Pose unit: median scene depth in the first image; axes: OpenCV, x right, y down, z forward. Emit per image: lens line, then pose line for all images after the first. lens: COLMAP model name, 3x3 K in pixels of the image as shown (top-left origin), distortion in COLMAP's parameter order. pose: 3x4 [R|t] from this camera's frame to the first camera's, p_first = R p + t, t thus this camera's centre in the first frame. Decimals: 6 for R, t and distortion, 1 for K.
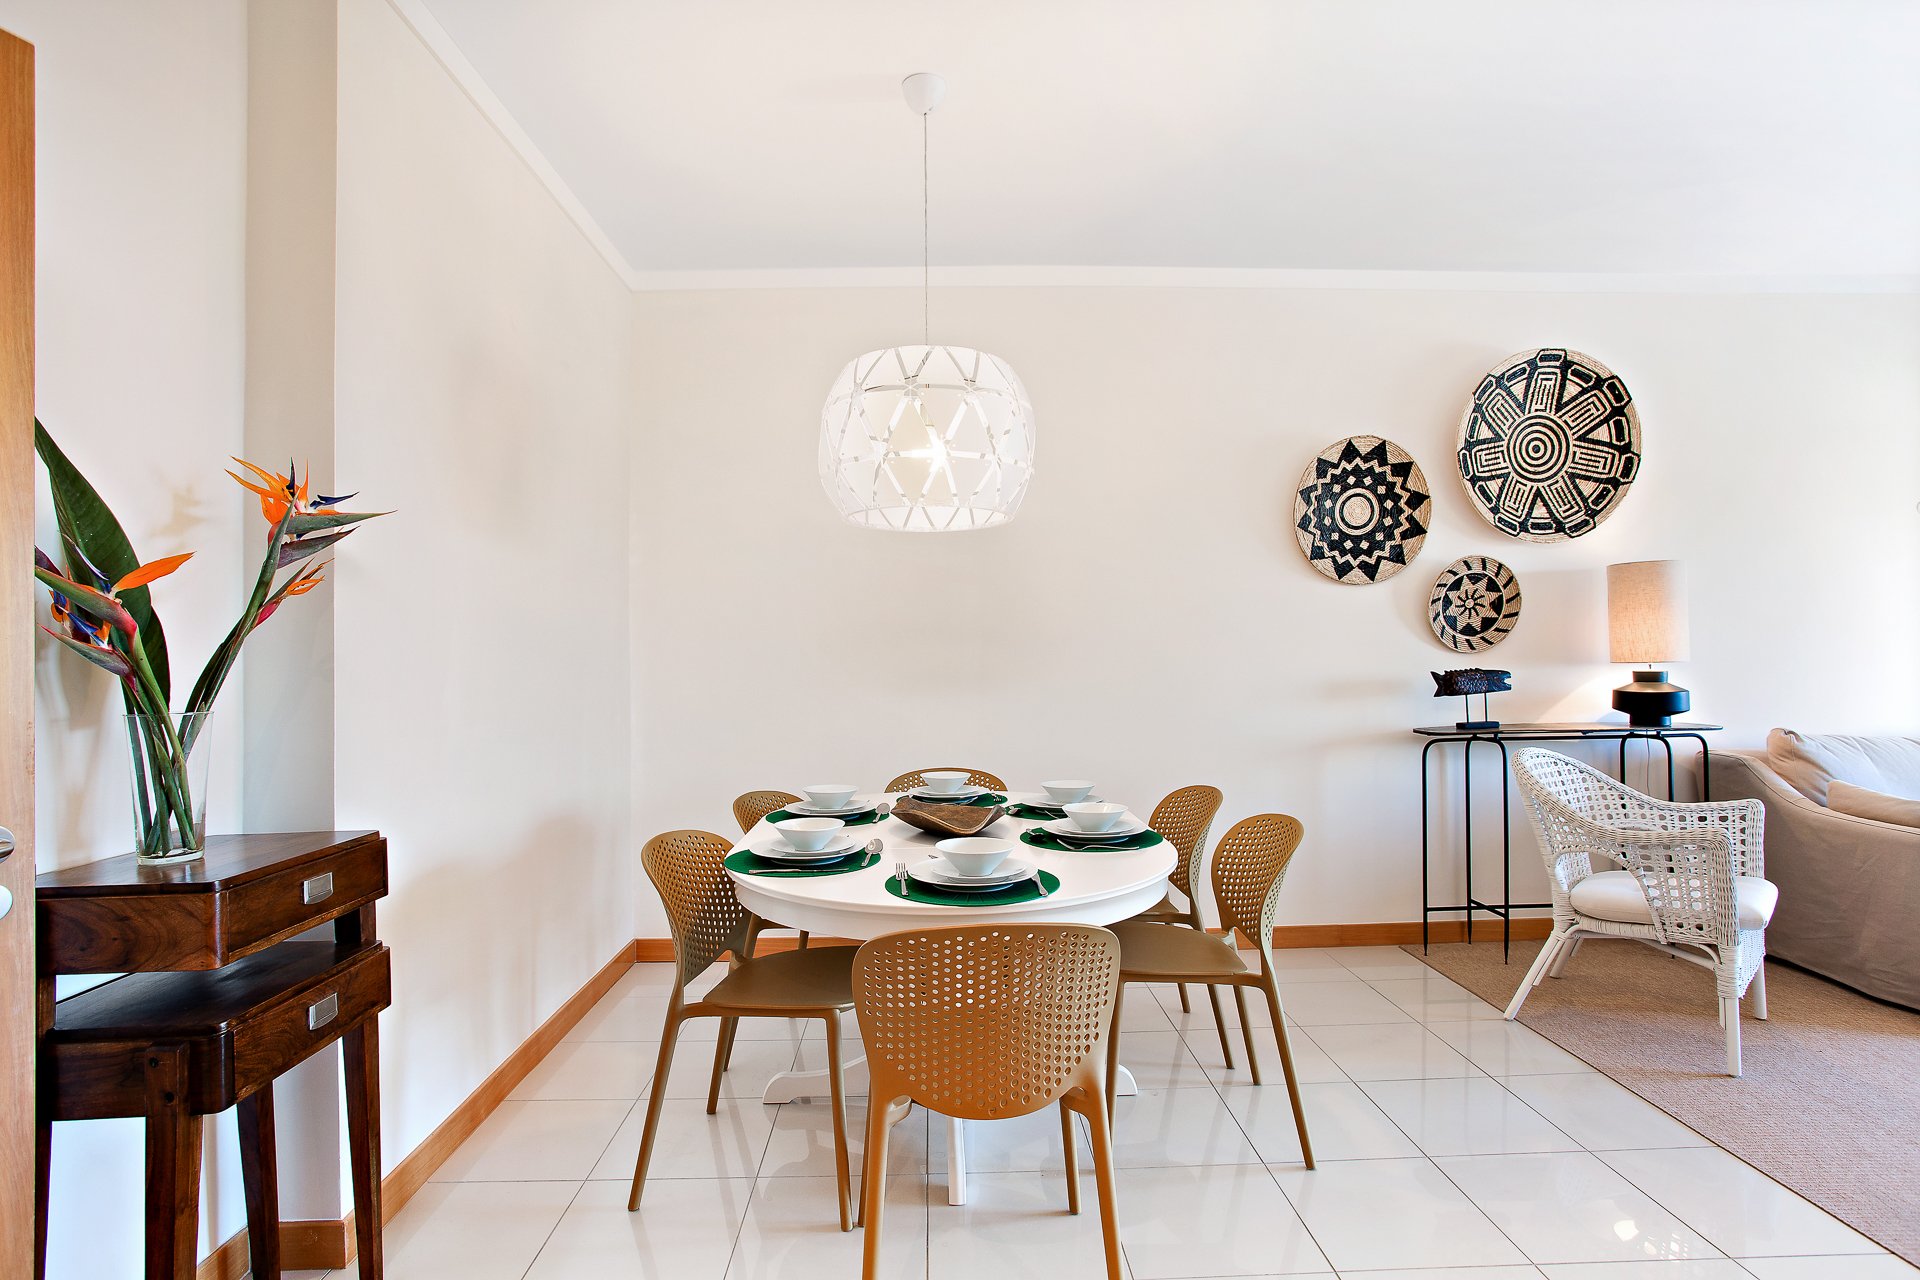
lens RADIAL K [[964.5, 0, 950.1], [0, 964.5, 640.9], [0, 0, 1]] dist [-0.054475, 0.026898]
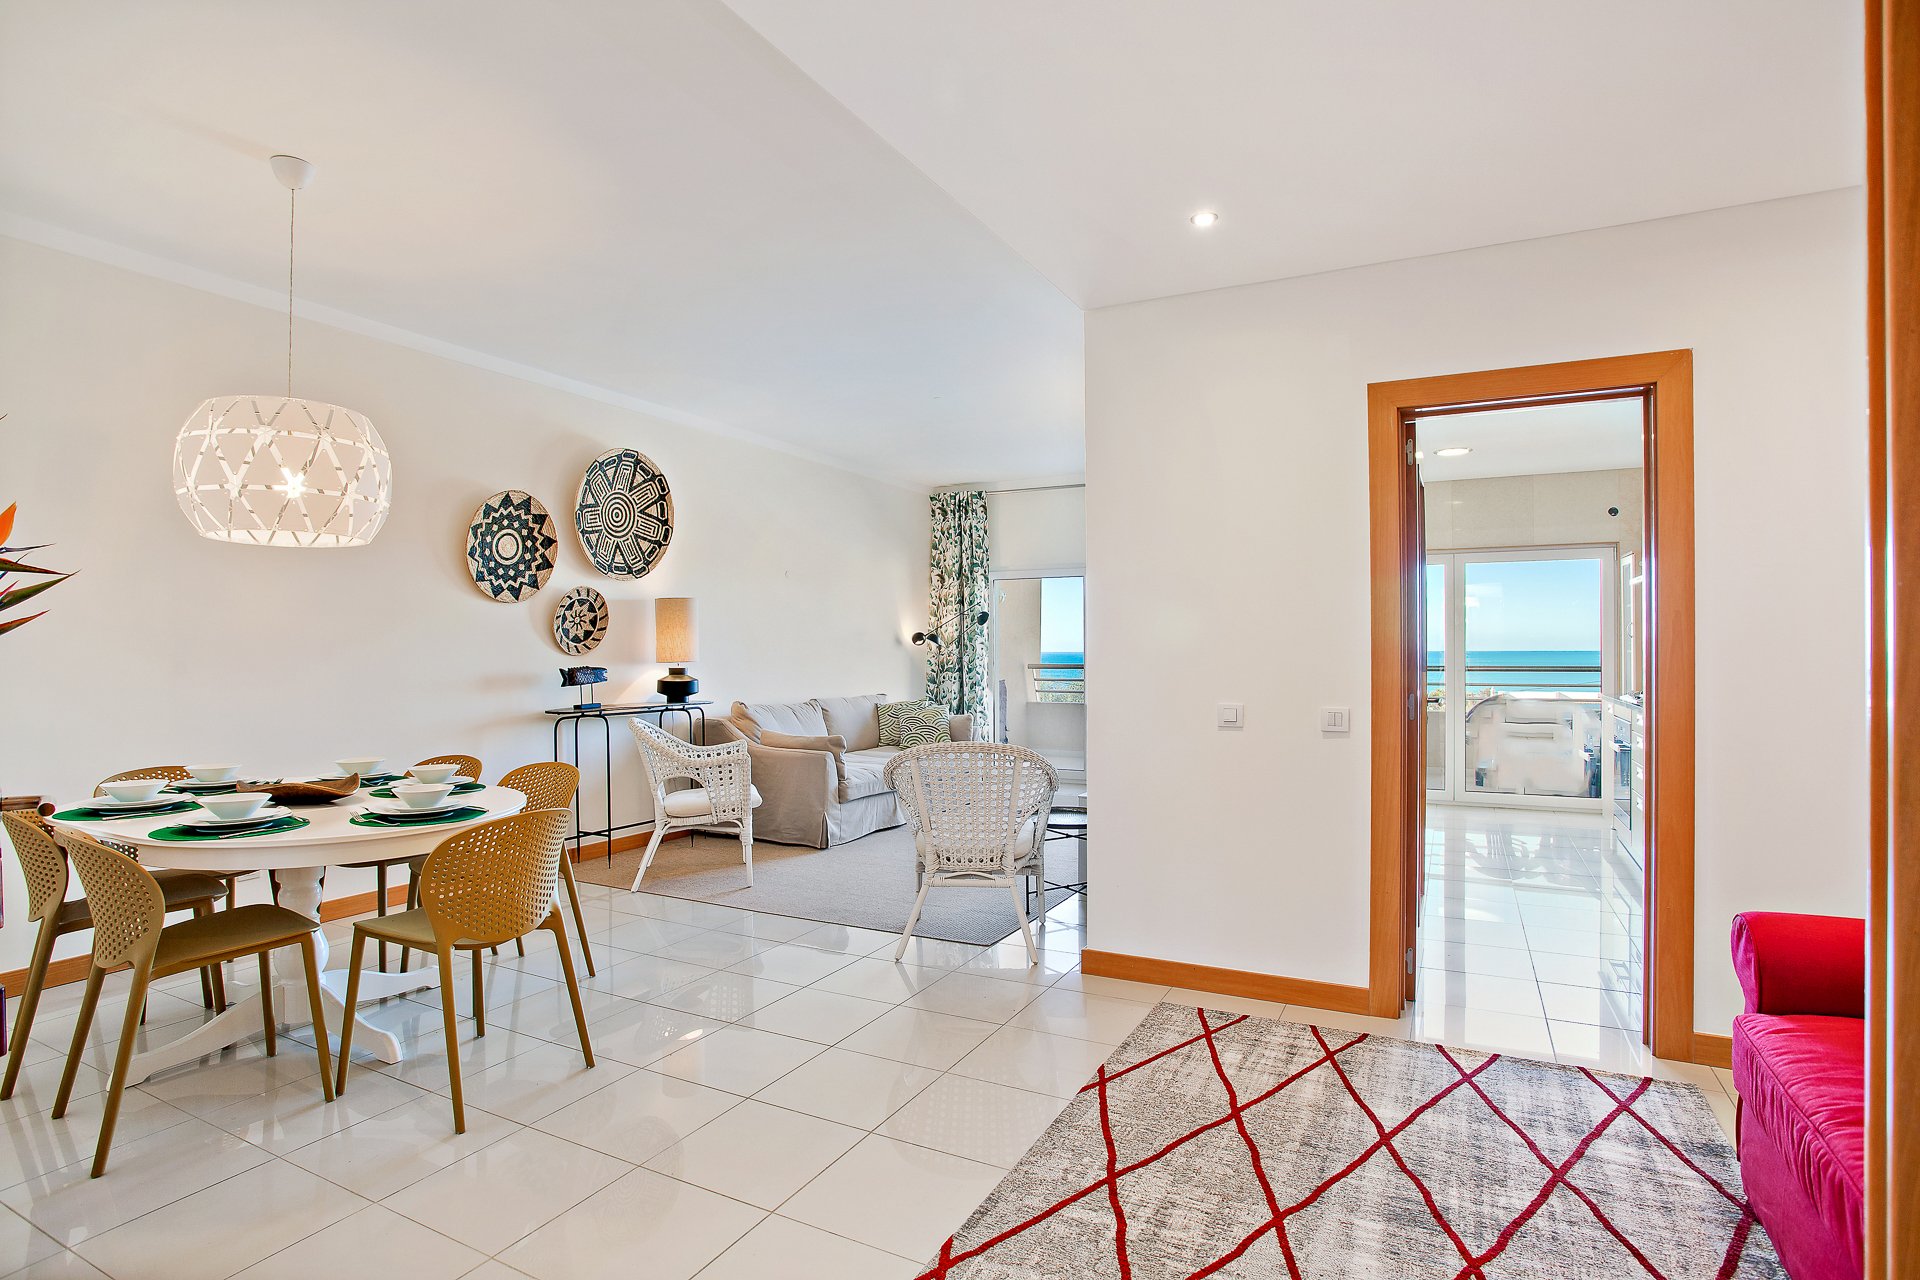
lens RADIAL K [[964.5, 0, 950.1], [0, 964.5, 640.9], [0, 0, 1]] dist [-0.054475, 0.026898]
pose [[0.496667, 0.018107, 0.867752, -0.406345], [-0.013857, 0.999820, -0.012931, 0.002031], [-0.867830, -0.005602, 0.496829, -0.177334]]
